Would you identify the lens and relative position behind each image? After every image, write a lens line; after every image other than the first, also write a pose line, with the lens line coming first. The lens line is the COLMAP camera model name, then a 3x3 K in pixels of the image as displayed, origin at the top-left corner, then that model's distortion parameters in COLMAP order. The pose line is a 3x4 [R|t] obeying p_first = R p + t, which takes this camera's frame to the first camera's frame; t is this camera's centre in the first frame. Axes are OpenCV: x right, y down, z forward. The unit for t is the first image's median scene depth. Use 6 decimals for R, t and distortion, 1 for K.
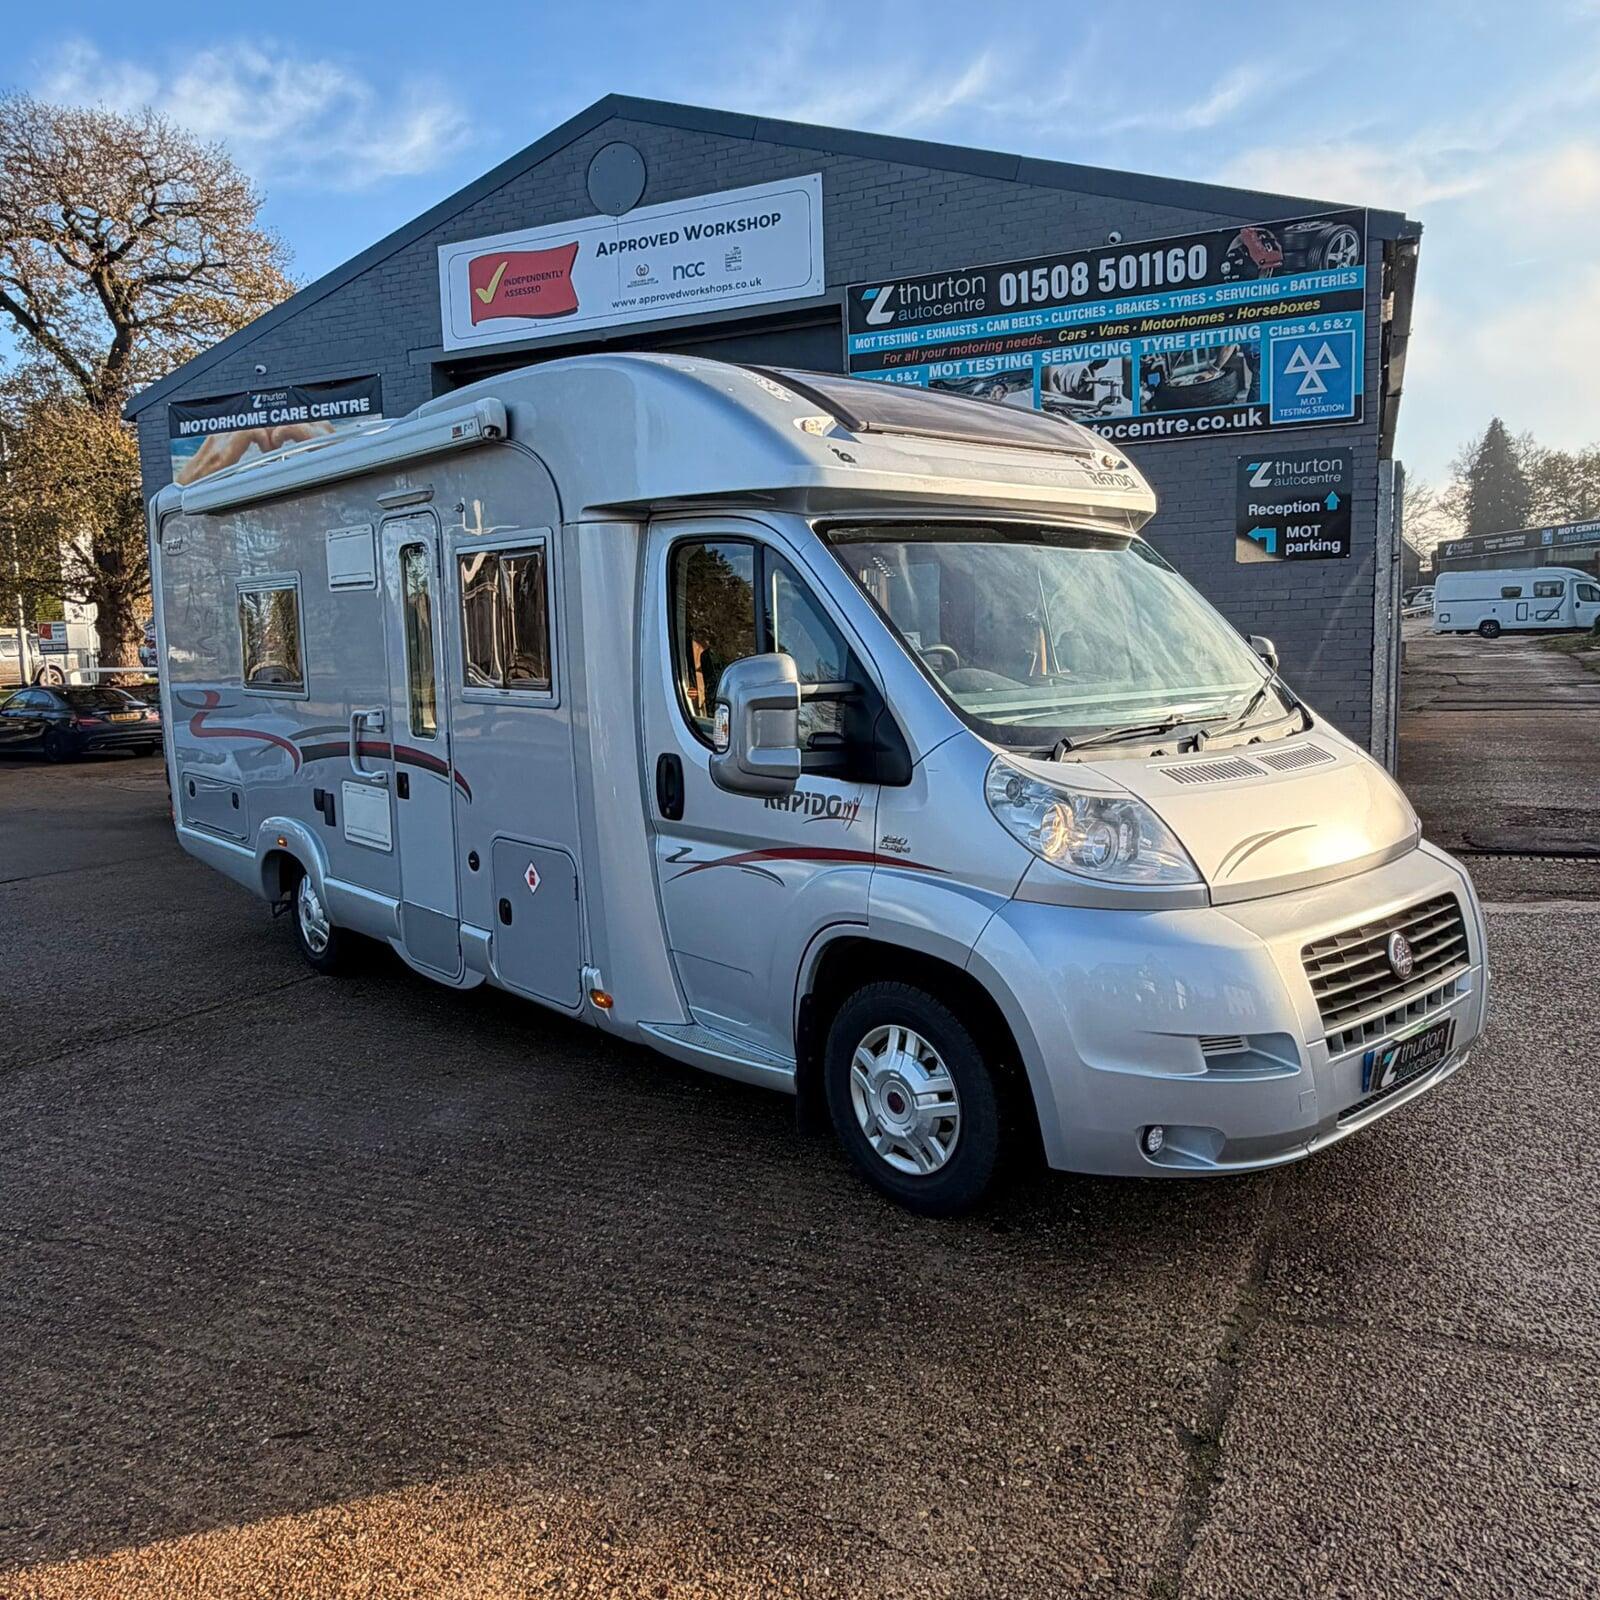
lens RADIAL K [[1320.0, 0, 814.0], [0, 1320.0, 798.8], [0, 0, 1]] dist [0.009244, 0.001866]
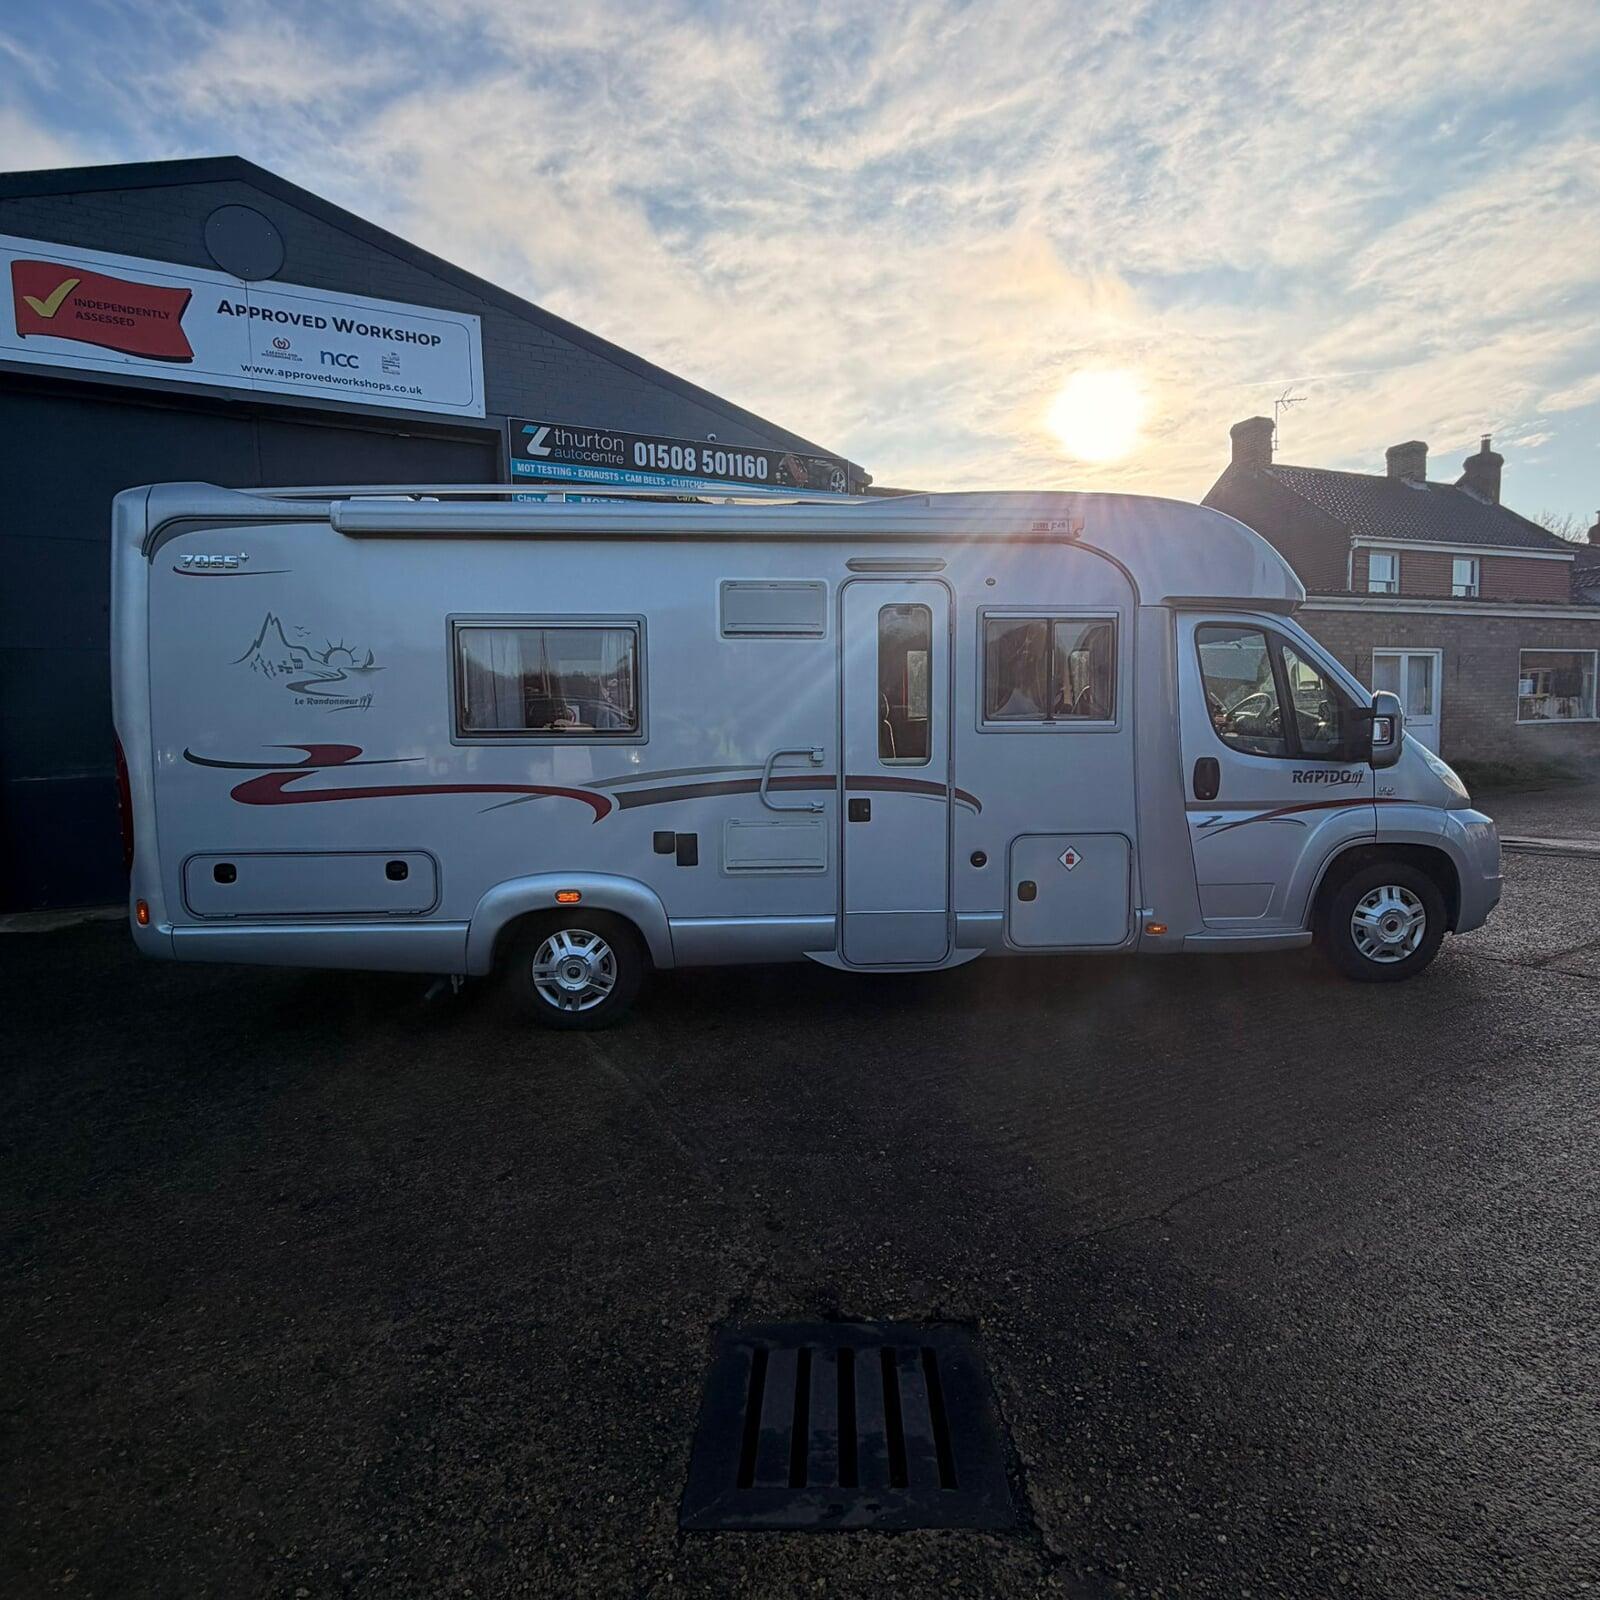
lens RADIAL K [[971.7, 0, 791.7], [0, 971.7, 802.8], [0, 0, 1]] dist [0.004316, -0.001695]
pose [[0.596468, -0.058233, 0.800522, -0.559644], [0.097965, 0.995190, -0.000600, -0.011785], [-0.796636, 0.078781, 0.599303, 0.293284]]
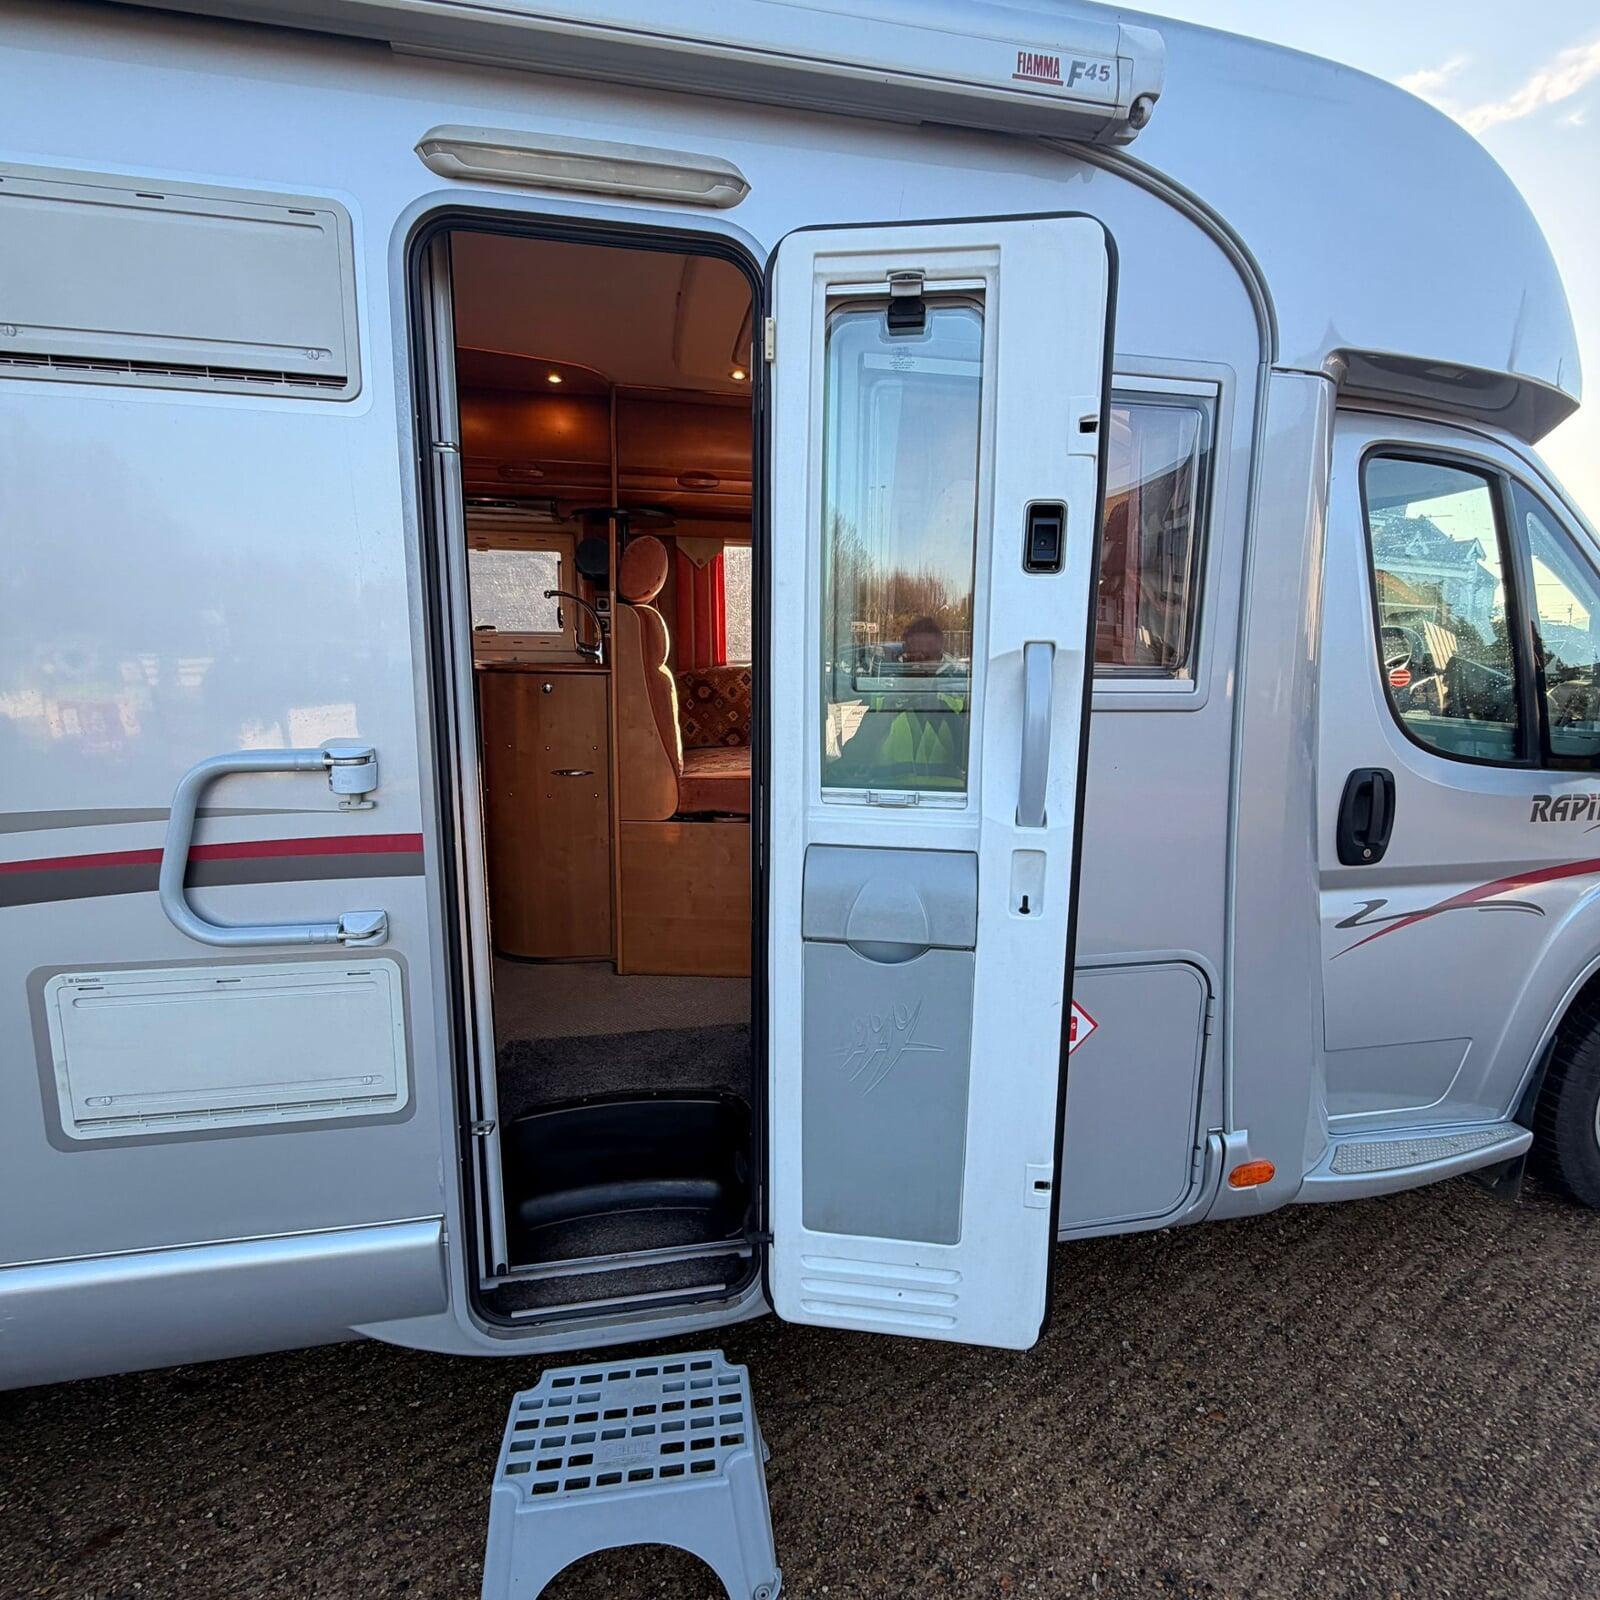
lens RADIAL K [[863.7, 0, 801.1], [0, 863.7, 791.6], [0, 0, 1]] dist [0.008214, 0.000317]
pose [[0.489185, -0.117298, 0.864256, -0.265036], [0.090537, 0.992391, 0.083443, -0.035714], [-0.867468, 0.037428, 0.496083, 0.431364]]
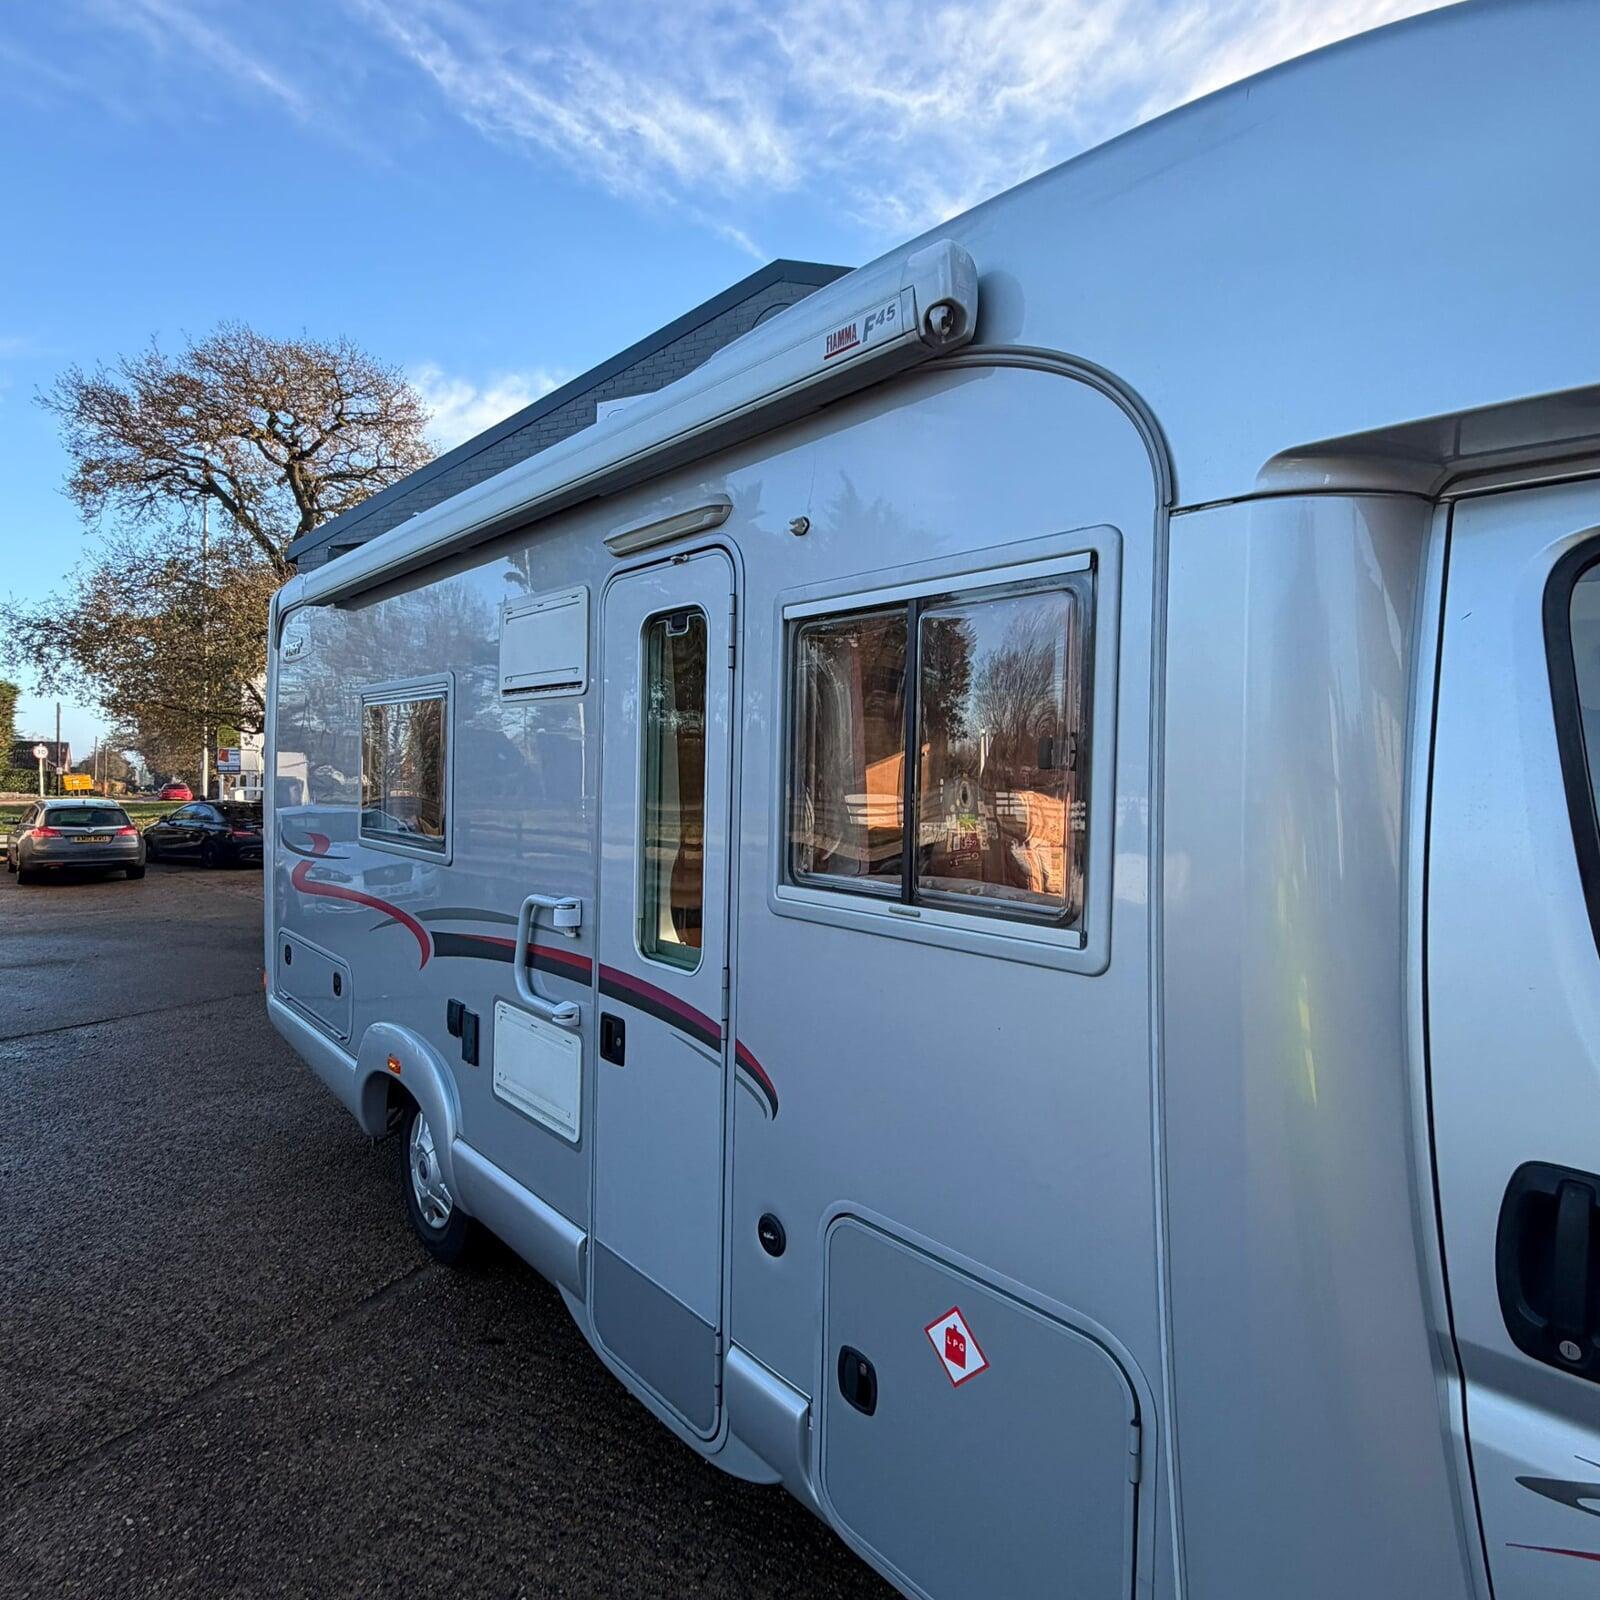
lens RADIAL K [[971.7, 0, 808.4], [0, 971.7, 800.9], [0, 0, 1]] dist [0.004316, -0.001695]
pose [[0.999189, 0.040022, 0.004369, -0.127279], [-0.039358, 0.993881, -0.103203, -0.038931], [-0.008473, 0.102948, 0.994651, 0.314297]]
